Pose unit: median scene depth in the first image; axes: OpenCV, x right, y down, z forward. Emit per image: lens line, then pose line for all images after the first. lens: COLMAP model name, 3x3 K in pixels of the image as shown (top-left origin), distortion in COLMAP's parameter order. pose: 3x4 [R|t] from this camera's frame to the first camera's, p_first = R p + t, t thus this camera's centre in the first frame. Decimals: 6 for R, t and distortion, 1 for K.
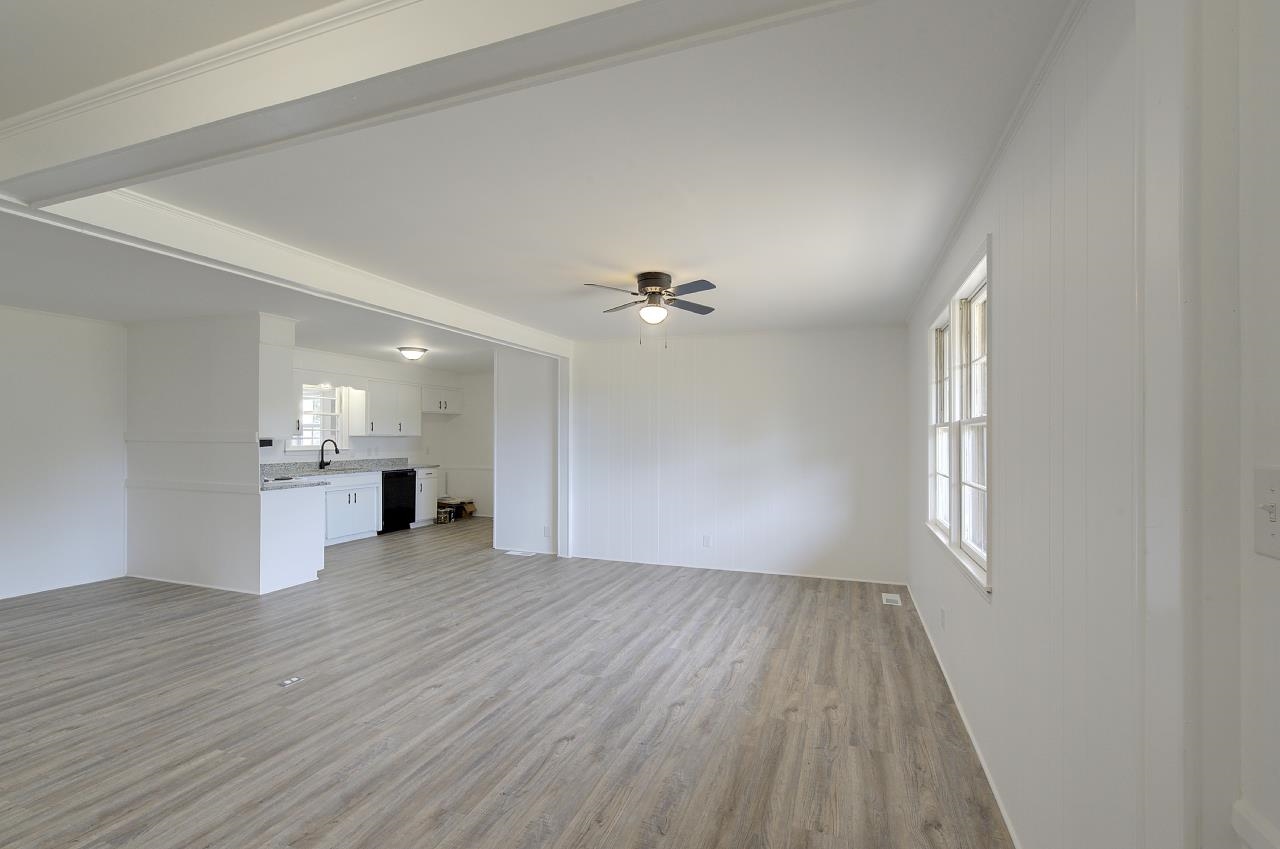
lens RADIAL K [[556.3, 0, 647.5], [0, 556.3, 434.2], [0, 0, 1]] dist [-0.000155, 0.001082]
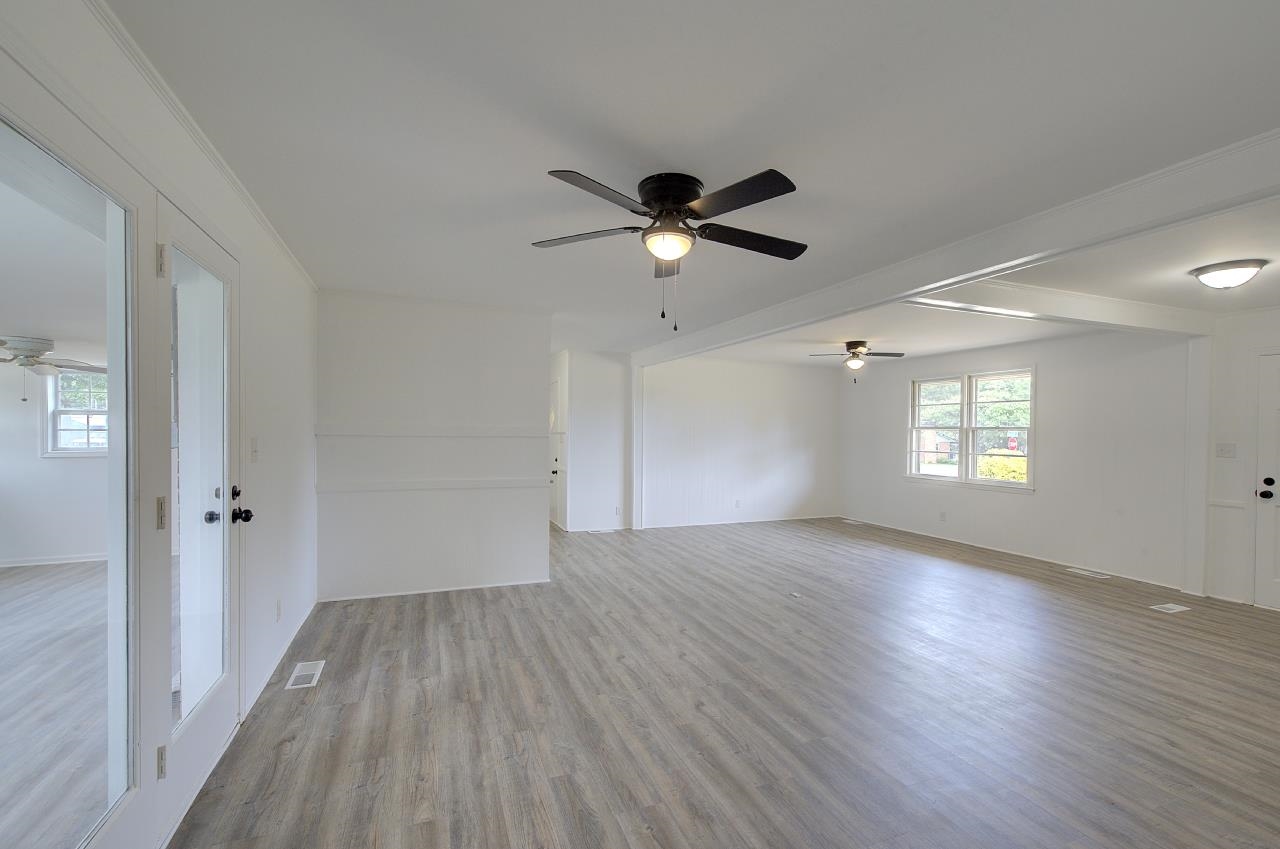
lens RADIAL K [[556.3, 0, 647.5], [0, 556.3, 434.2], [0, 0, 1]] dist [-0.000155, 0.001082]
pose [[0.747136, 0.000257, 0.664671, -1.338227], [-0.011788, 0.999848, 0.012863, -0.006794], [-0.664566, -0.017446, 0.747026, 0.098840]]
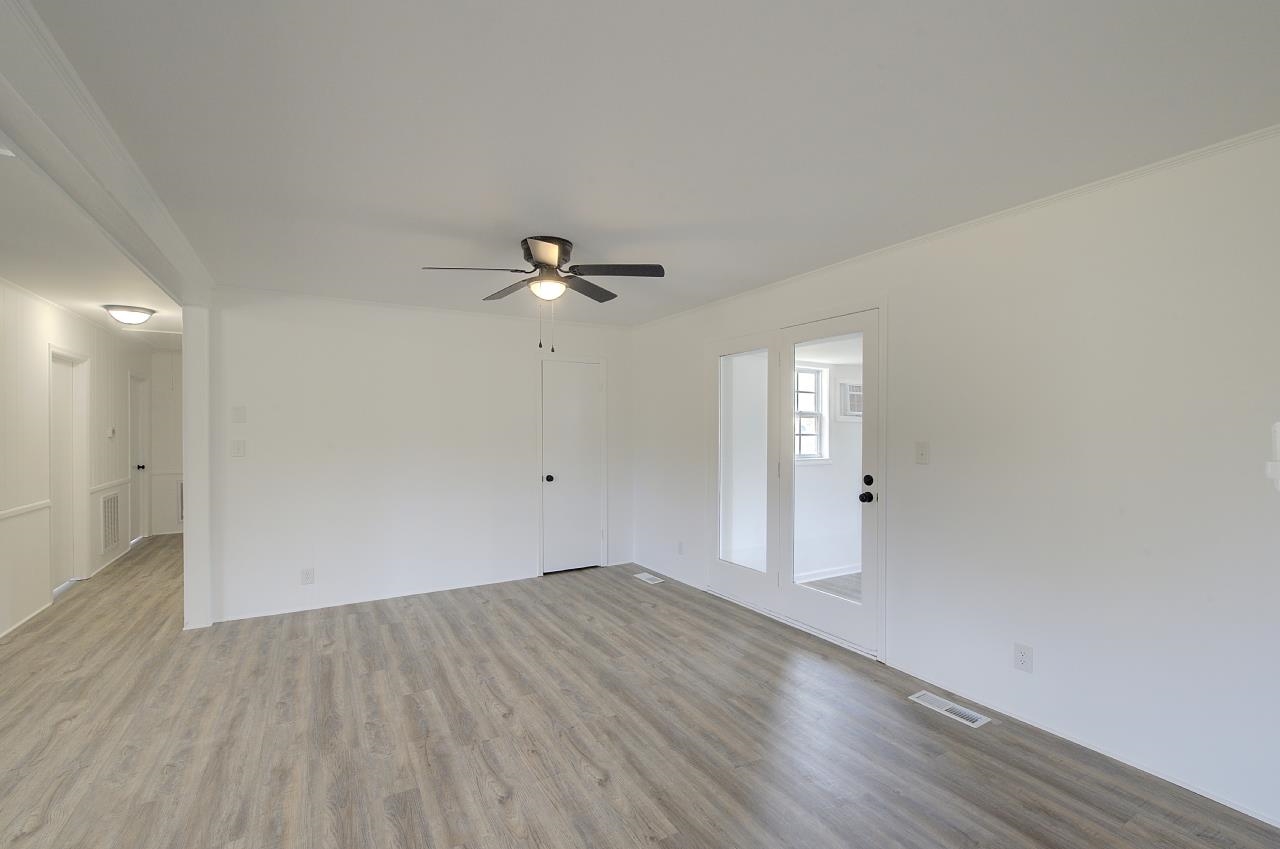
lens RADIAL K [[556.3, 0, 647.5], [0, 556.3, 434.2], [0, 0, 1]] dist [-0.000155, 0.001082]
pose [[-0.634026, 0.002661, -0.773308, -0.510910], [0.002910, 0.999995, 0.001055, -0.000968], [0.773307, -0.001582, -0.634030, 1.020727]]
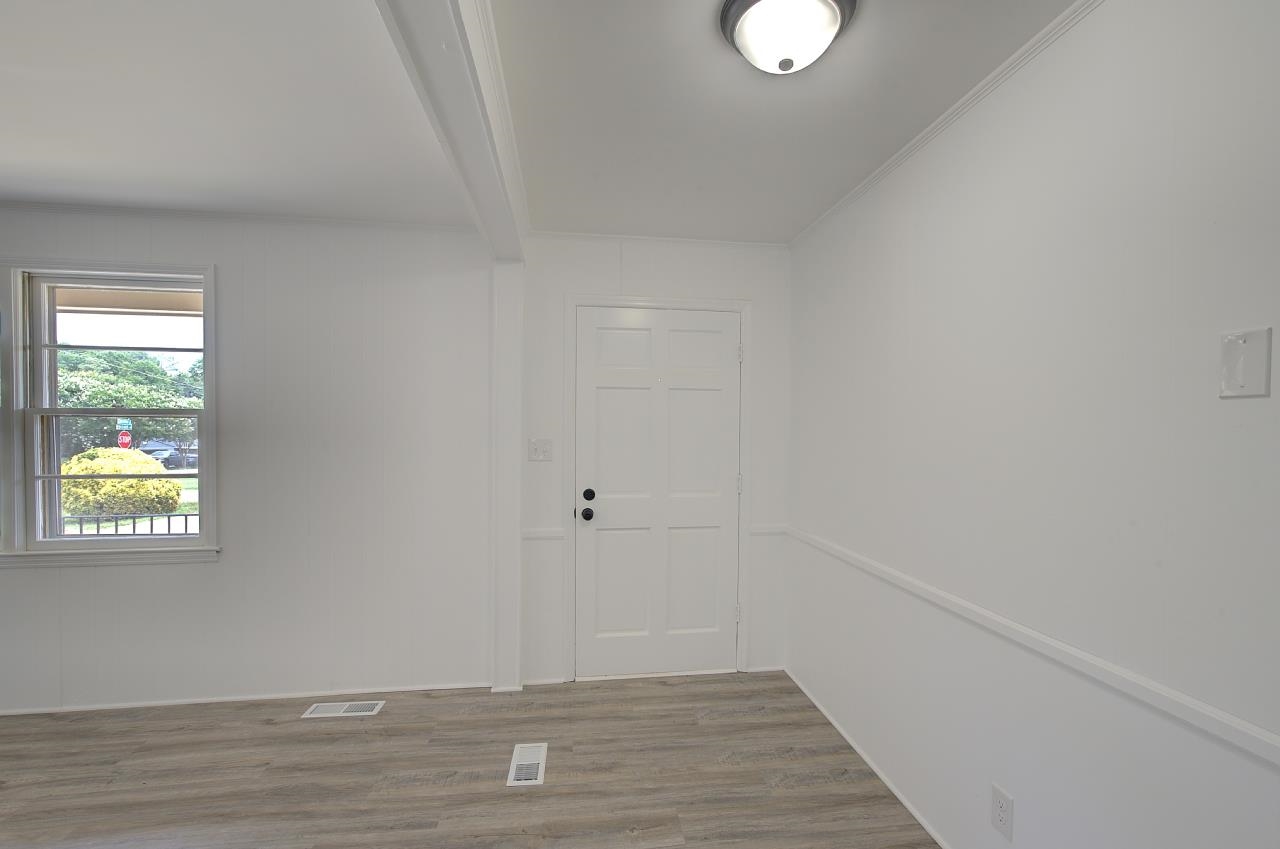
lens RADIAL K [[575.6, 0, 646.6], [0, 575.6, 443.9], [0, 0, 1]] dist [0.000632, 0.000421]
pose [[-0.460421, -0.028327, 0.887249, -0.482160], [-0.011433, 0.999597, 0.025982, -0.002418], [-0.887627, 0.001819, -0.460559, 0.365024]]
